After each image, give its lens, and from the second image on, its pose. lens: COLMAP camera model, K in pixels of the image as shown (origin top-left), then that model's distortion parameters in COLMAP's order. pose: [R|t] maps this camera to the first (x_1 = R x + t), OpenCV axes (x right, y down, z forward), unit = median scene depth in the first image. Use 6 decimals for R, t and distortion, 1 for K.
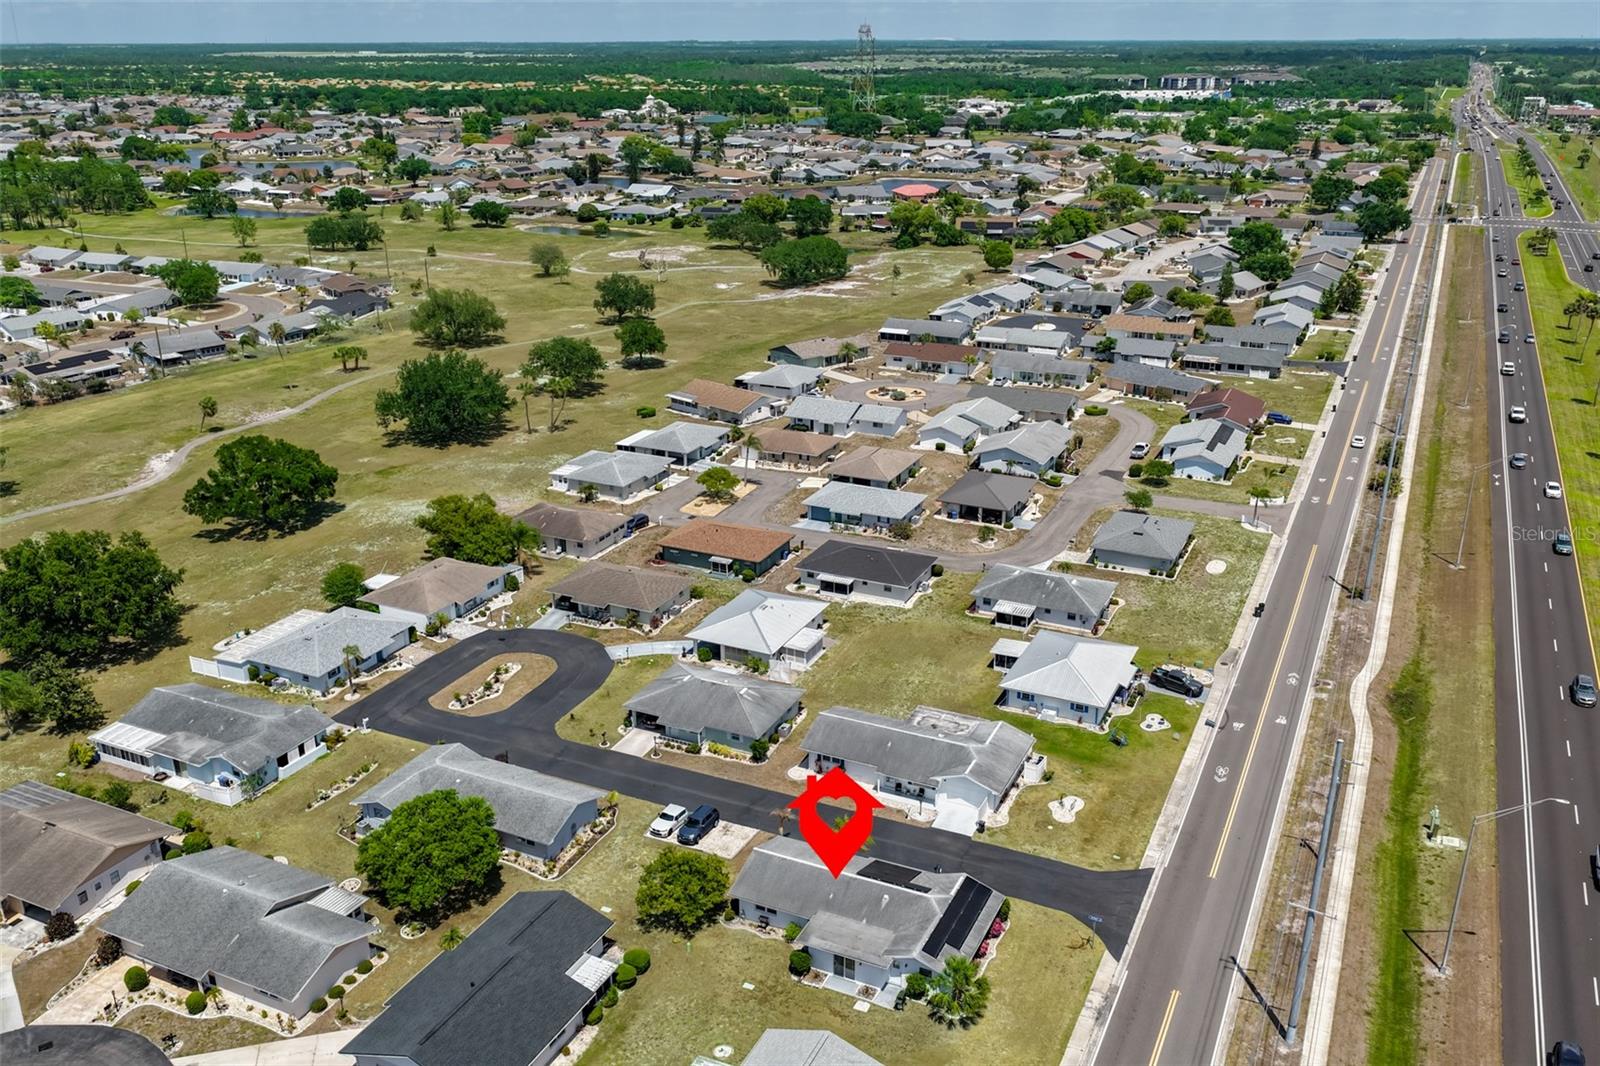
lens RADIAL K [[1327.1, 0, 803.2], [0, 1327.1, 531.4], [0, 0, 1]] dist [-0.016303, 0.039993]
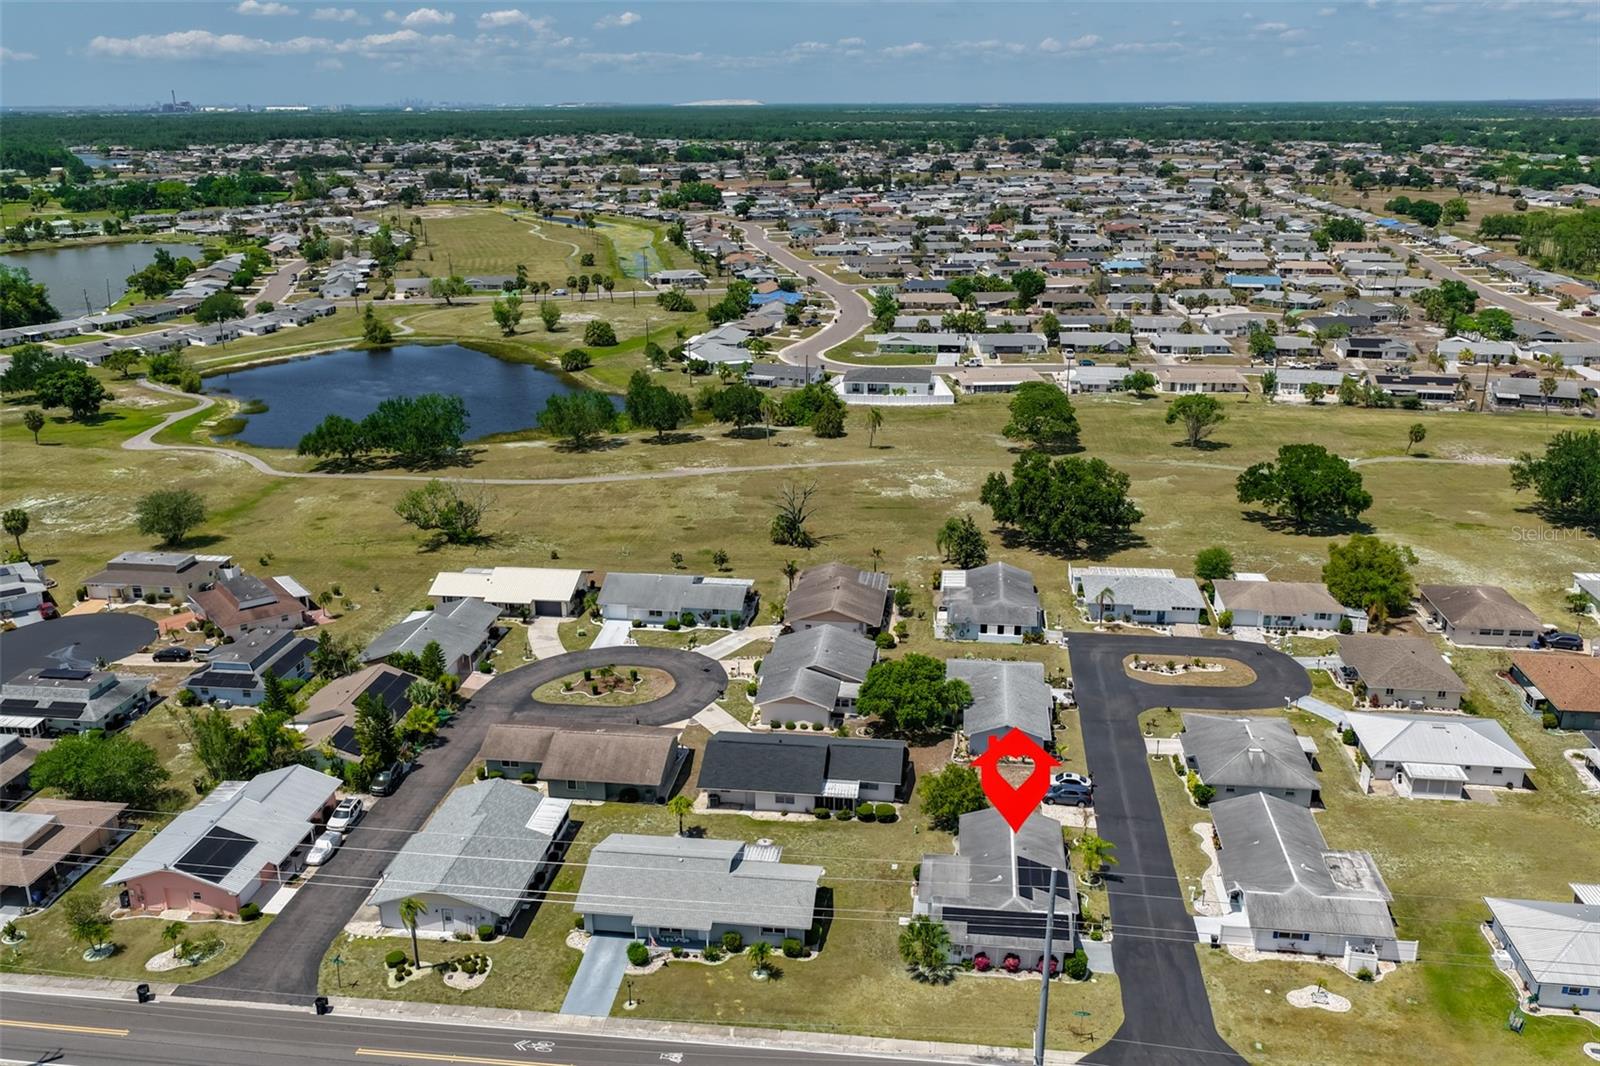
lens RADIAL K [[1327.1, 0, 803.2], [0, 1327.1, 531.4], [0, 0, 1]] dist [-0.016303, 0.039993]
pose [[0.311562, 0.295713, -0.903041, 0.479589], [-0.328433, 0.925285, 0.189683, -0.073863], [0.891662, 0.237491, 0.385405, 0.195095]]
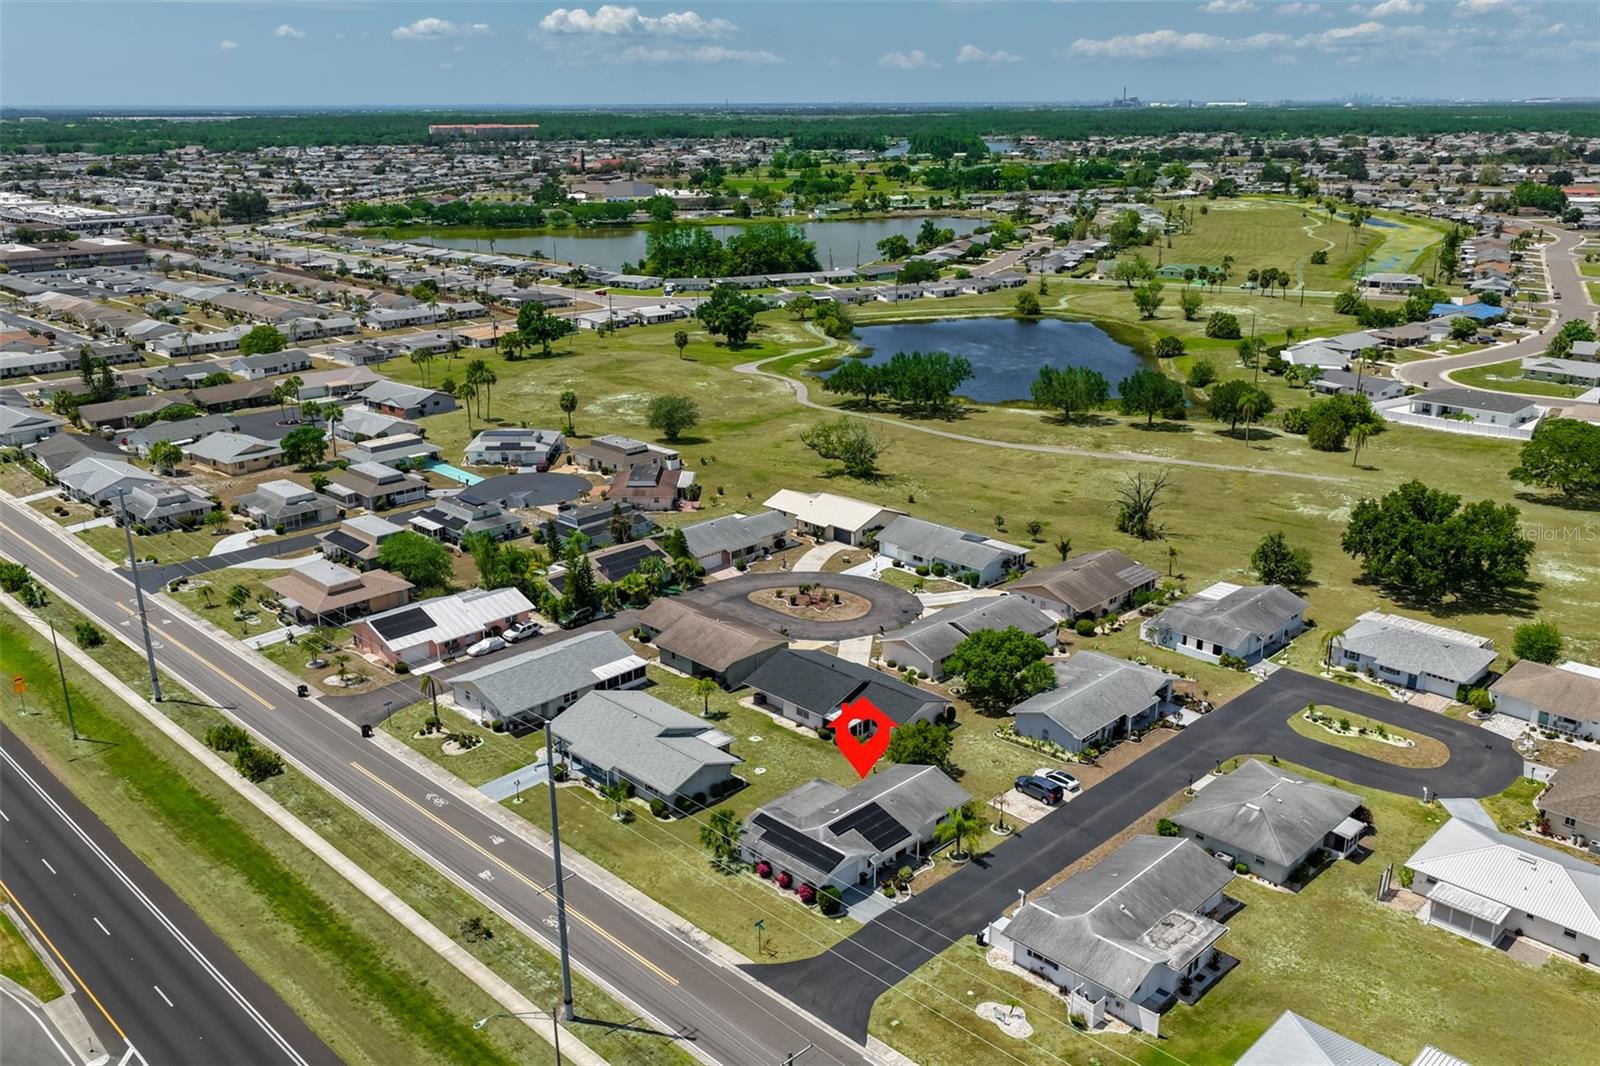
lens RADIAL K [[1327.1, 0, 803.2], [0, 1327.1, 531.4], [0, 0, 1]] dist [-0.016303, 0.039993]
pose [[-0.332296, 0.296200, -0.895458, 0.535939], [-0.324150, 0.855711, 0.403342, -0.198772], [0.885723, 0.424292, -0.188336, 0.572668]]
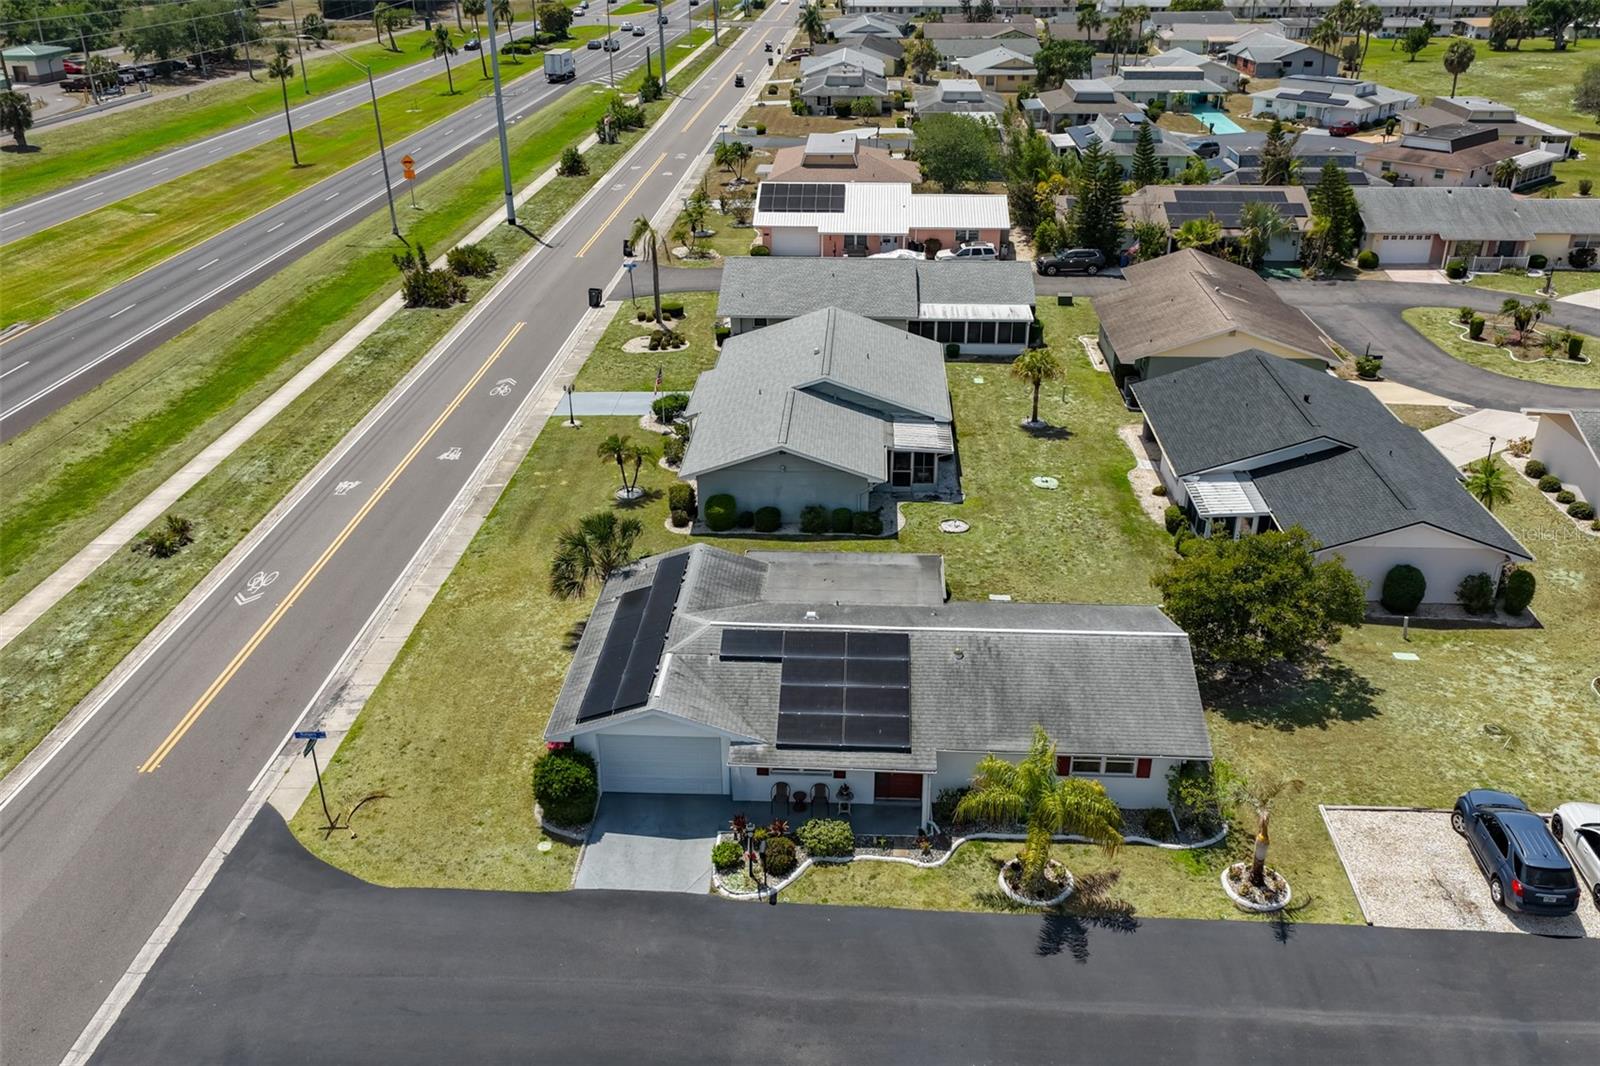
lens RADIAL K [[1327.1, 0, 803.2], [0, 1327.1, 531.4], [0, 0, 1]] dist [-0.016303, 0.039993]
pose [[-0.924024, 0.172783, -0.341064, 0.109356], [-0.127485, 0.701770, 0.700904, -0.024060], [0.360453, 0.691133, -0.626425, 0.659097]]
